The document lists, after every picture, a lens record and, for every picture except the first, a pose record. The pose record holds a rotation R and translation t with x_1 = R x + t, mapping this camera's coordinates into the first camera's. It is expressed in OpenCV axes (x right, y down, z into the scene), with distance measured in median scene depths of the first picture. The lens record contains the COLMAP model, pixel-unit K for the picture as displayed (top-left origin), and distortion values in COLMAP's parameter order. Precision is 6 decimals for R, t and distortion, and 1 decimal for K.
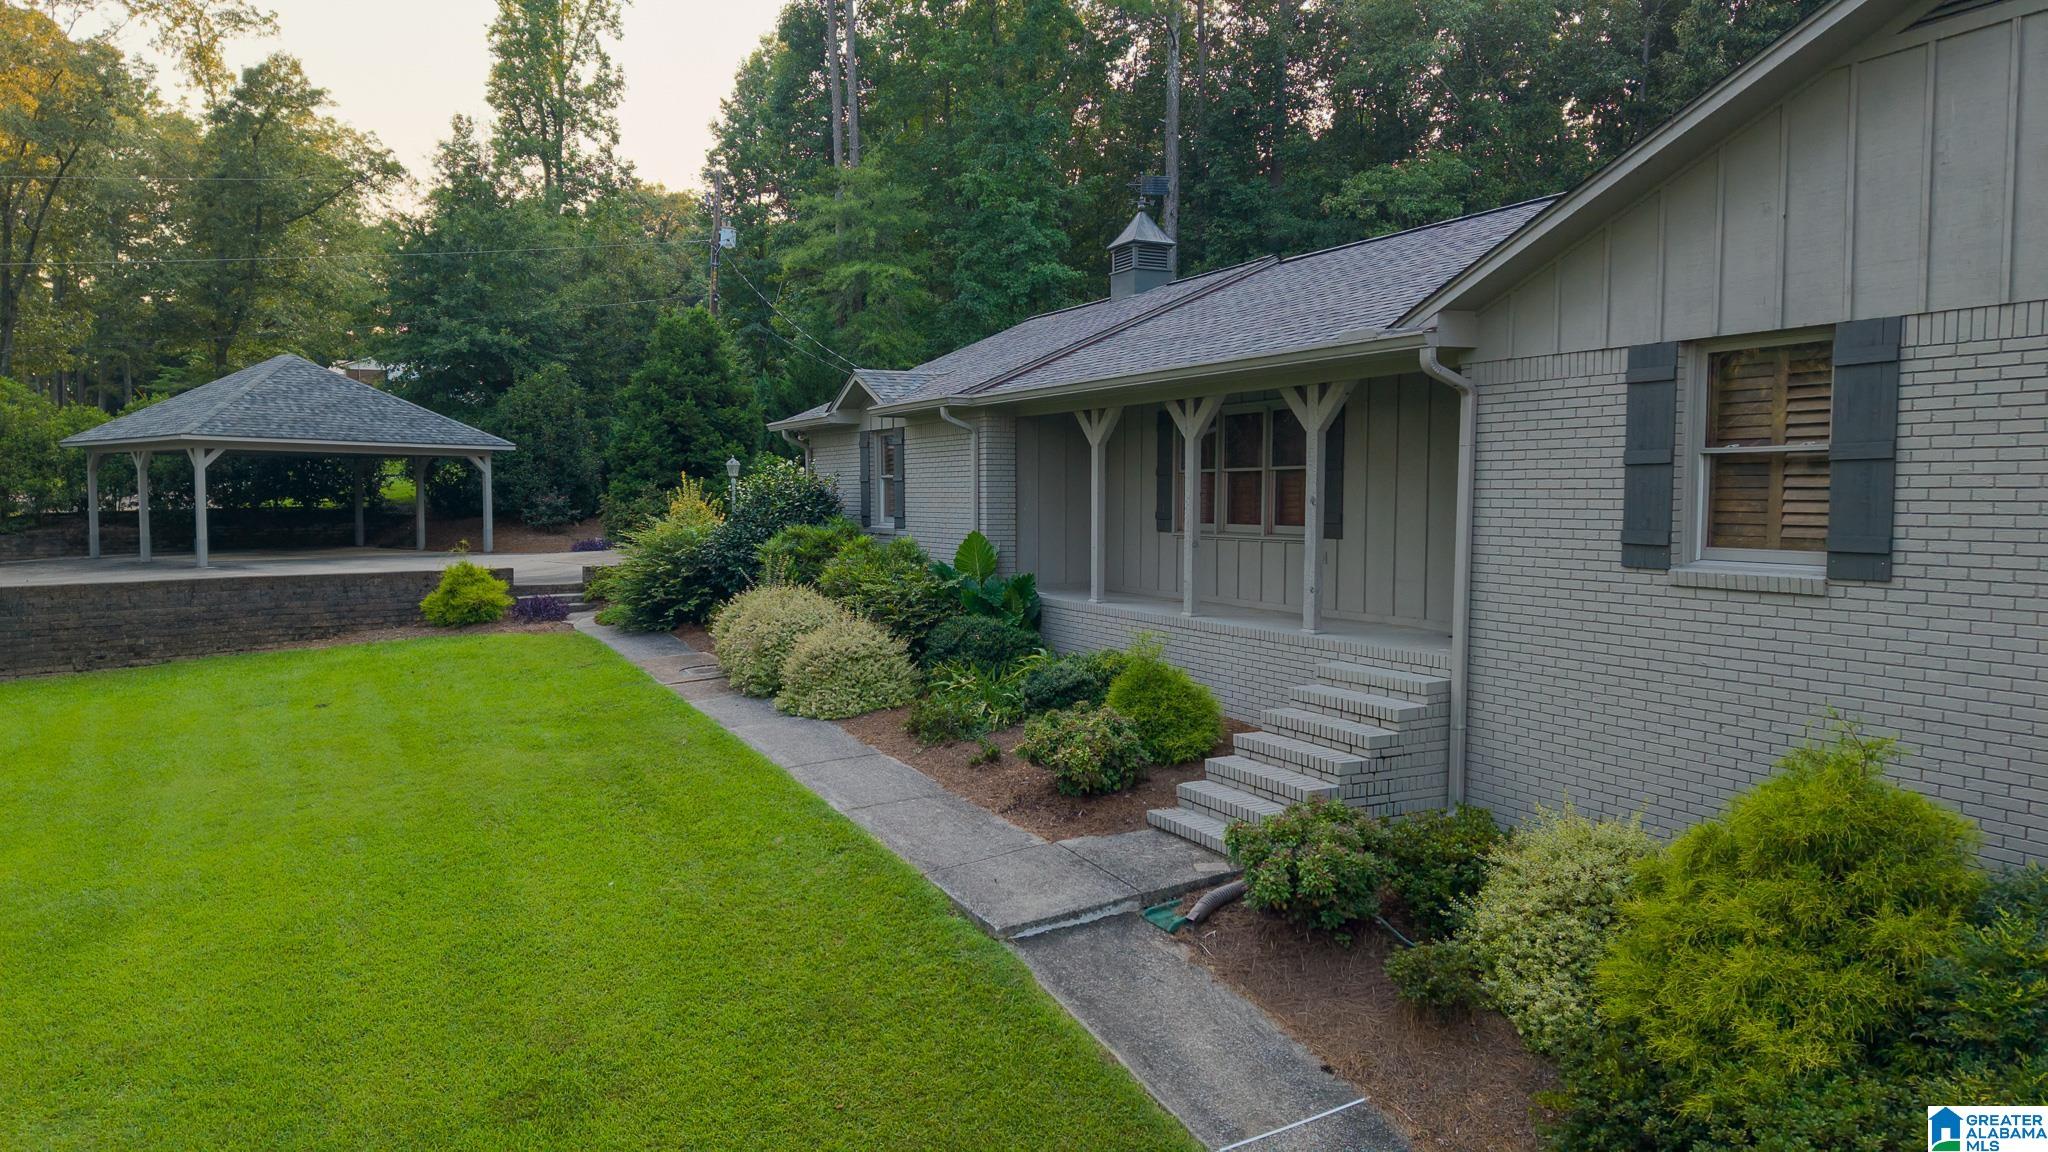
lens RADIAL K [[1373.2, 0, 1033.9], [0, 1373.2, 575.1], [0, 0, 1]] dist [0.090562, -0.117737]
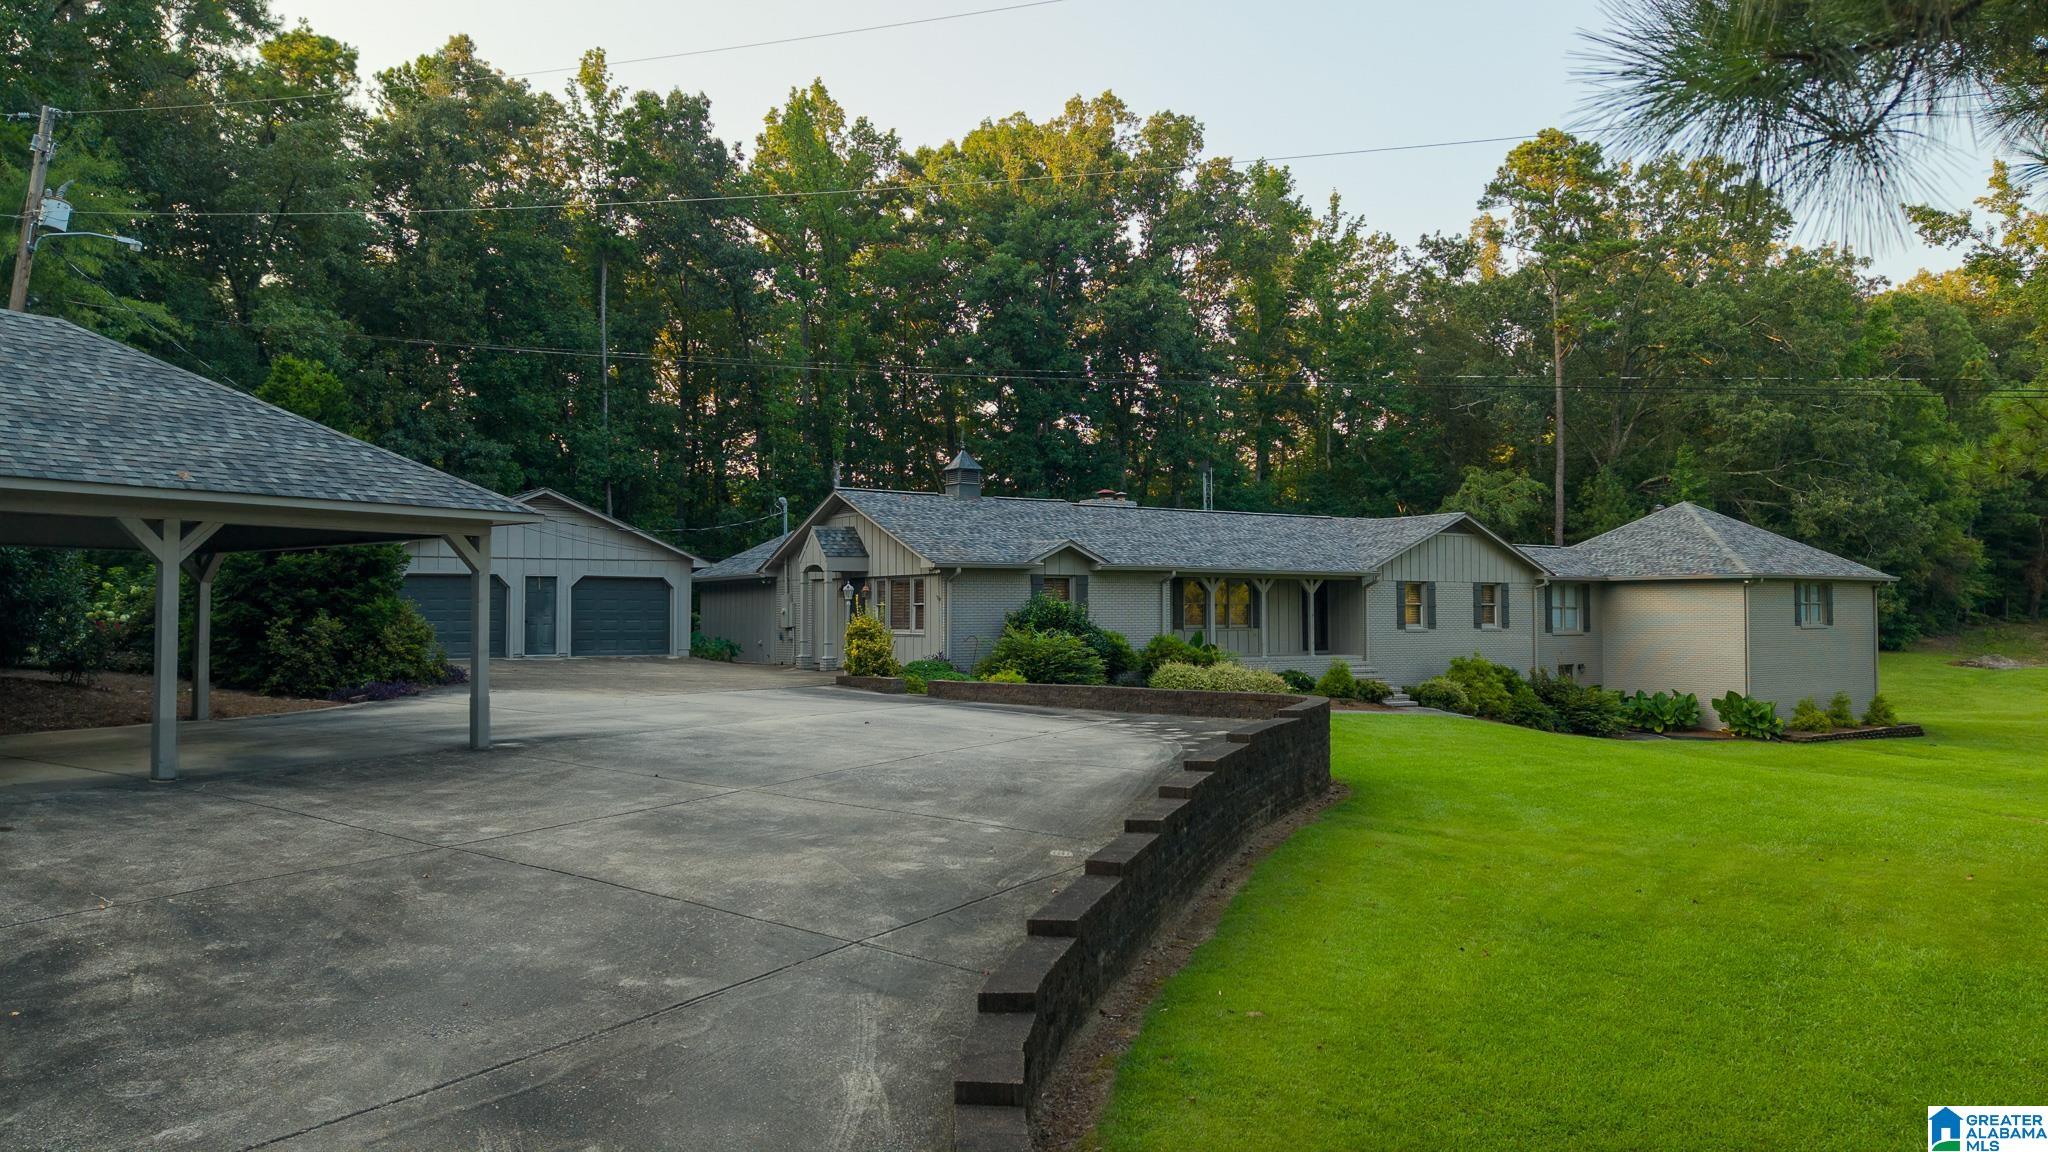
lens RADIAL K [[1373.2, 0, 1033.9], [0, 1373.2, 575.1], [0, 0, 1]] dist [0.090562, -0.117737]
pose [[-0.134176, 0.015480, 0.990837, -1.838460], [0.053971, 0.998508, -0.008292, -0.098063], [-0.989487, 0.052364, -0.134811, 1.305310]]
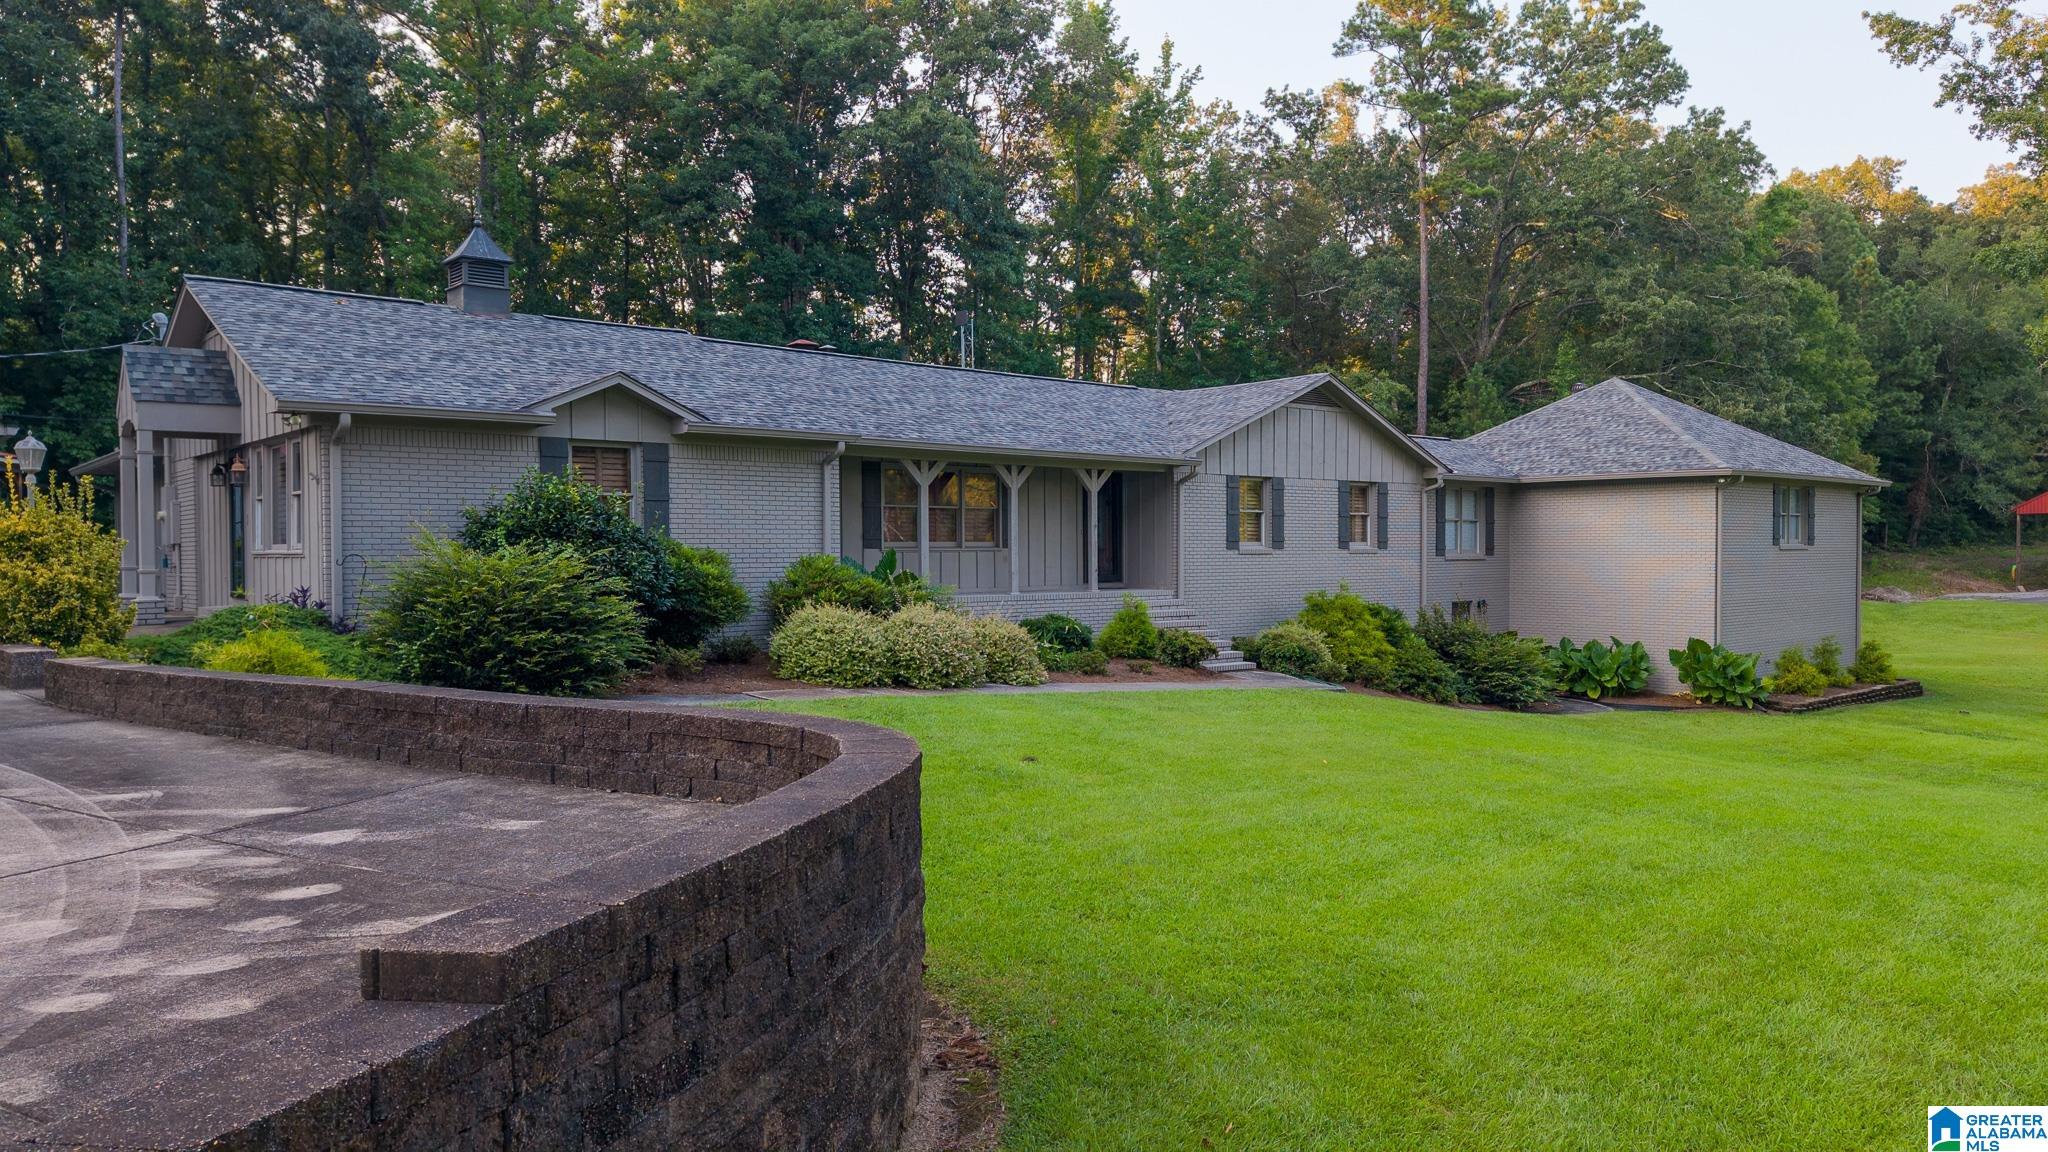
lens RADIAL K [[1373.2, 0, 1033.9], [0, 1373.2, 575.1], [0, 0, 1]] dist [0.090562, -0.117737]
pose [[-0.241380, -0.029765, 0.969974, -1.078898], [0.052056, 0.997693, 0.043570, -0.045846], [-0.969033, 0.061010, -0.239274, 0.980819]]
